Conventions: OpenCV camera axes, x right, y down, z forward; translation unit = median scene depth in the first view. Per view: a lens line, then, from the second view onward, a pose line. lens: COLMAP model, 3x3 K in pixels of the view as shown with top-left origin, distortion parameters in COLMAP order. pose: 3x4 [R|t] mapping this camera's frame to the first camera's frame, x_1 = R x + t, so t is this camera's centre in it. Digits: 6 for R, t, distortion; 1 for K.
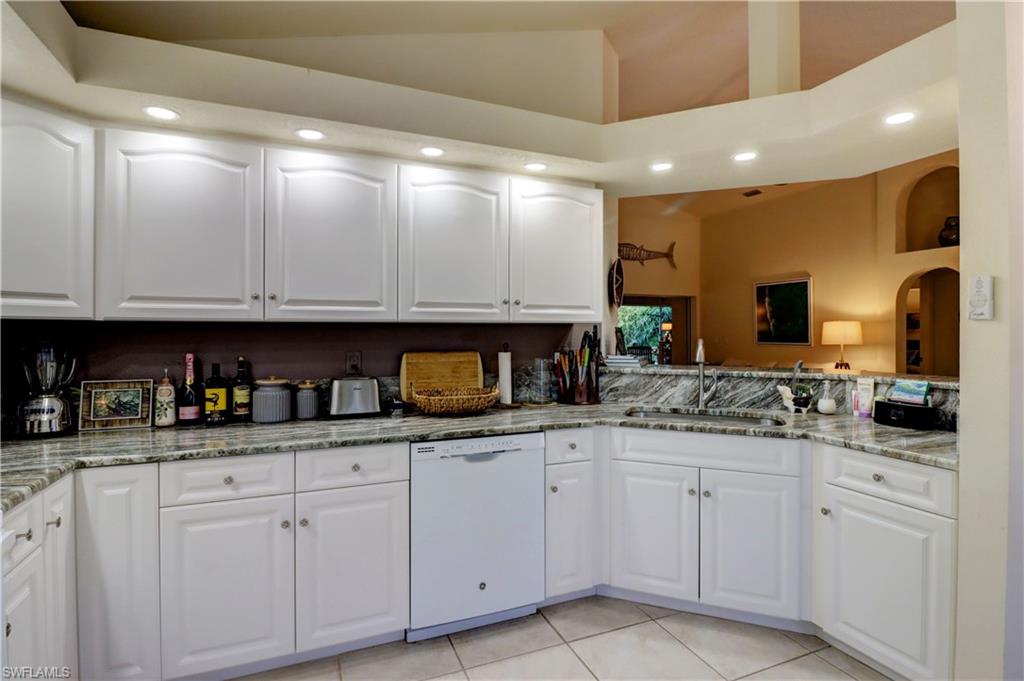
lens RADIAL K [[520.3, 0, 512.6], [0, 520.3, 333.2], [0, 0, 1]] dist [0.000440, -0.000355]
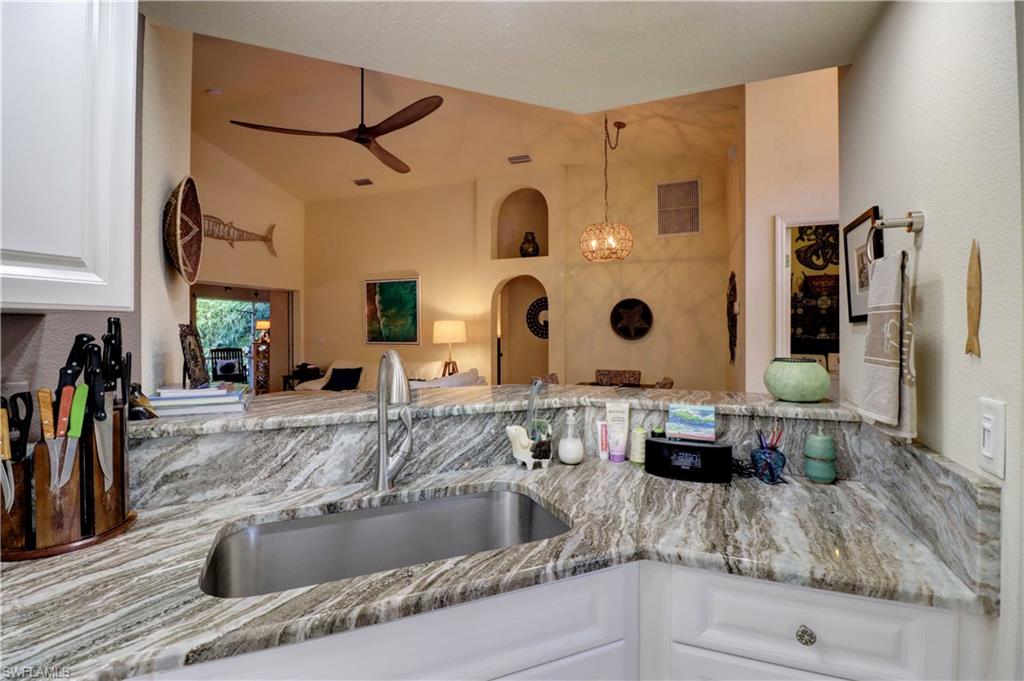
lens RADIAL K [[472.7, 0, 506.1], [0, 472.7, 330.3], [0, 0, 1]] dist [0.001089, -0.015176]
pose [[0.712602, -0.001842, 0.701566, 0.120848], [0.003536, 0.999993, -0.000966, -0.005778], [-0.701559, 0.003170, 0.712604, 0.550405]]
